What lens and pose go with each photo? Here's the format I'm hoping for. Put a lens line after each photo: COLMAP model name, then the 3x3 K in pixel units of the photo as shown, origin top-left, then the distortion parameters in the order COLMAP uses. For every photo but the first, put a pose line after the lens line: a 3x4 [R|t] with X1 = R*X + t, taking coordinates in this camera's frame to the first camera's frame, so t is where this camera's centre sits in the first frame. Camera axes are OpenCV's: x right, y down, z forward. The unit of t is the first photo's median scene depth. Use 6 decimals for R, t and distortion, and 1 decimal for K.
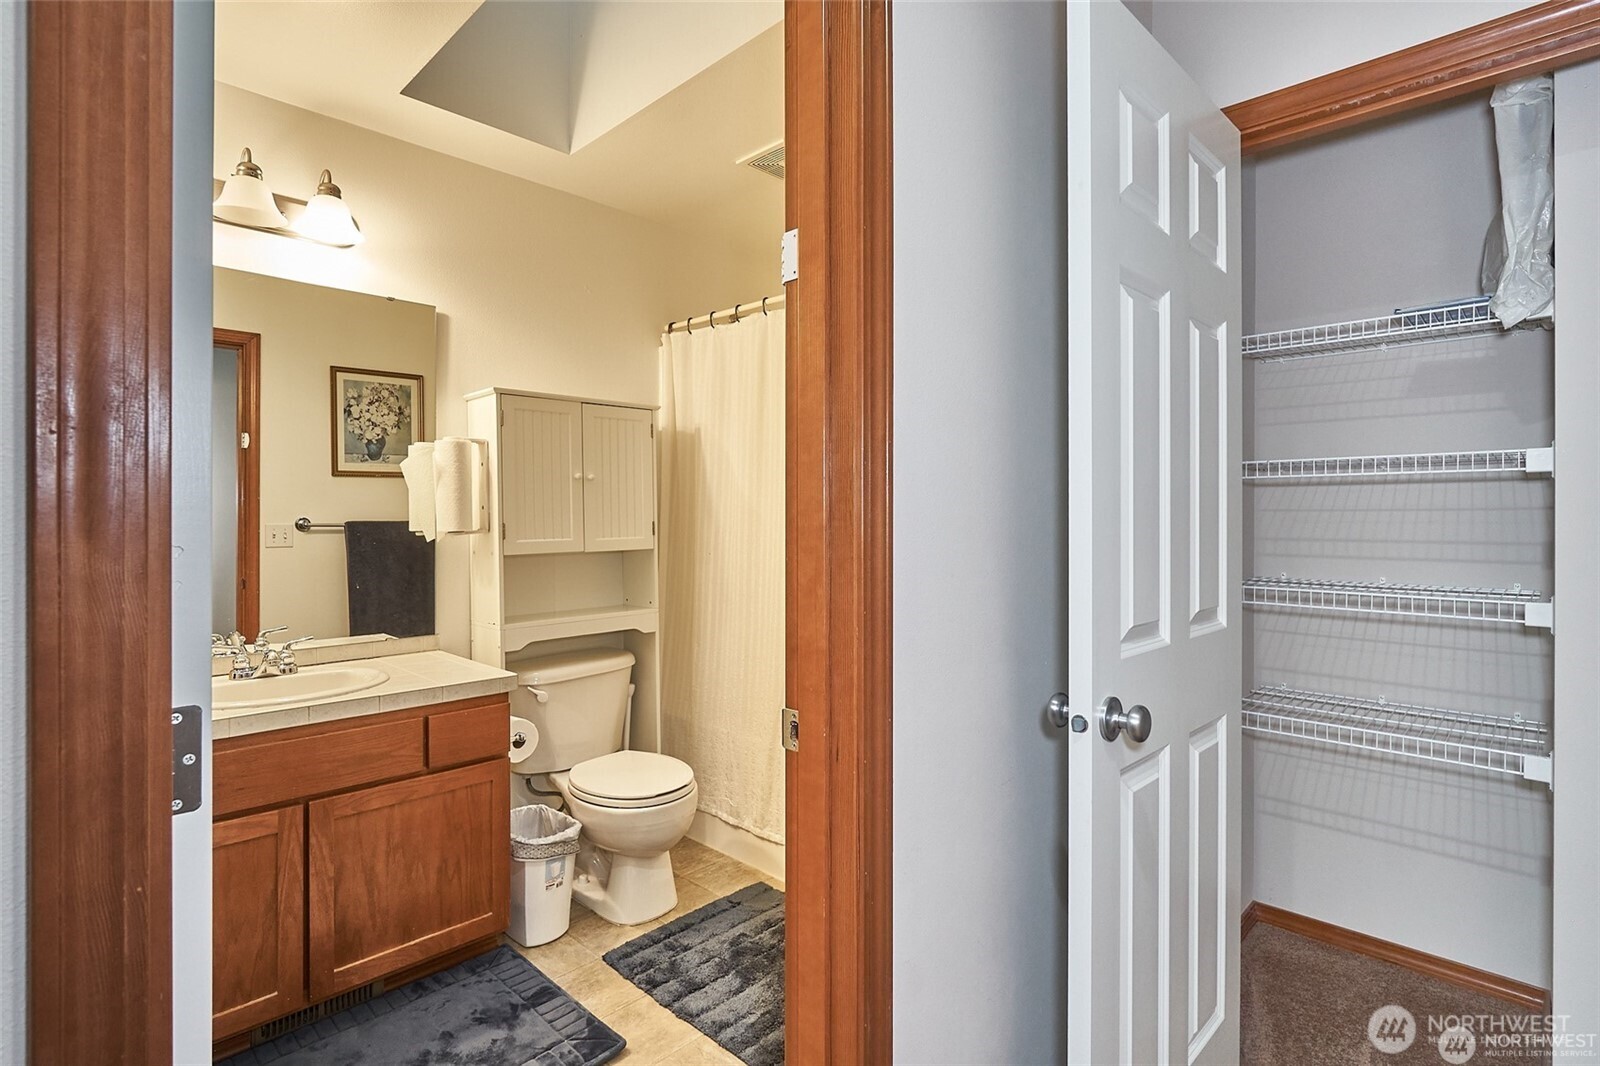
lens RADIAL K [[764.7, 0, 798.7], [0, 764.7, 520.6], [0, 0, 1]] dist [-0.001831, -0.000084]
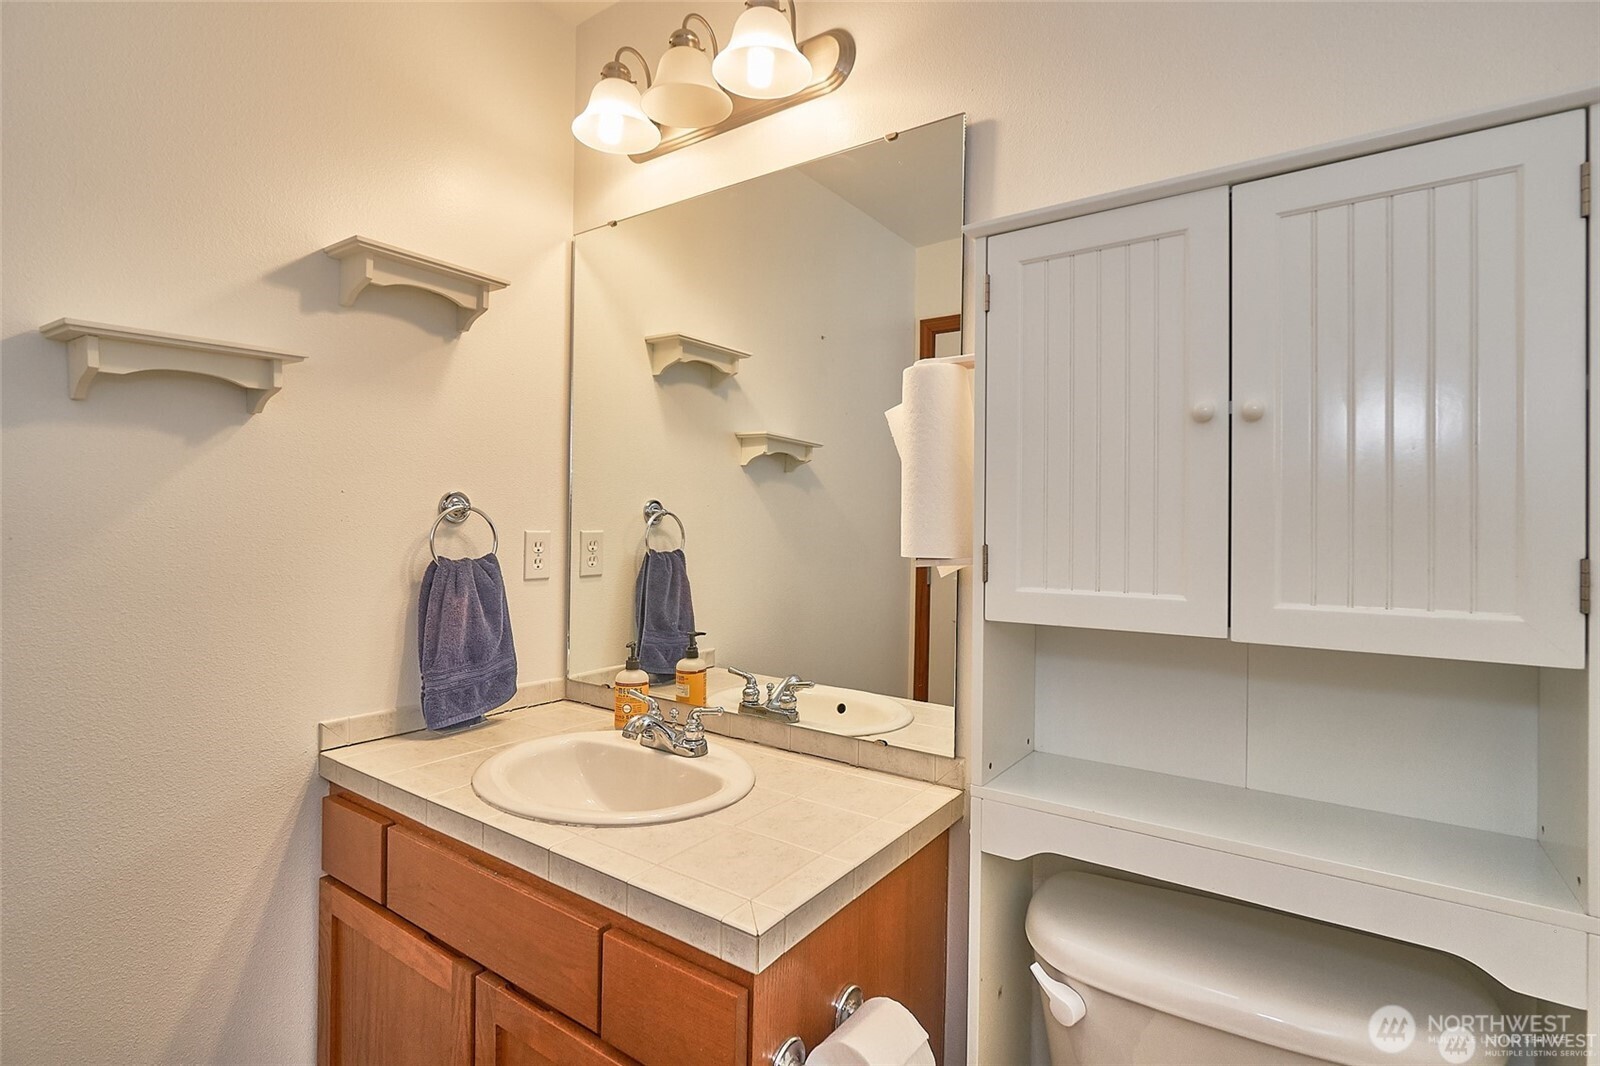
lens RADIAL K [[764.7, 0, 796.3], [0, 764.7, 531.3], [0, 0, 1]] dist [-0.001831, -0.000084]
pose [[0.135062, 0.007981, -0.990805, 0.016415], [-0.010246, 0.999925, 0.006658, -0.004451], [0.990784, 0.009253, 0.135134, 1.026821]]
